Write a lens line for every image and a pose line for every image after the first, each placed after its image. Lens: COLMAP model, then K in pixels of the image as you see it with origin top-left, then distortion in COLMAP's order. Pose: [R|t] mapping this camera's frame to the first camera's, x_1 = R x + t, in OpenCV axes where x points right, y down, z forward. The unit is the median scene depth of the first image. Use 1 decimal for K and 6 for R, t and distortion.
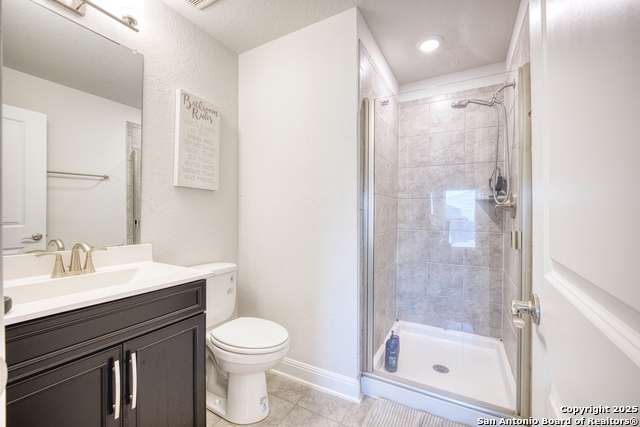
lens RADIAL K [[258.9, 0, 320.2], [0, 258.9, 212.5], [0, 0, 1]] dist [-0.011907, -0.000338]
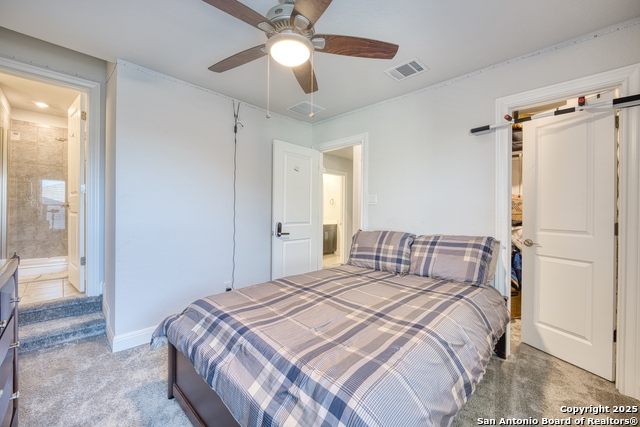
lens RADIAL K [[258.9, 0, 320.2], [0, 258.9, 212.5], [0, 0, 1]] dist [-0.011907, -0.000338]
pose [[0.264927, -0.002681, 0.964265, -0.705534], [-0.008394, 0.999952, 0.005087, 0.114260], [-0.964232, -0.009442, 0.264891, -1.247369]]
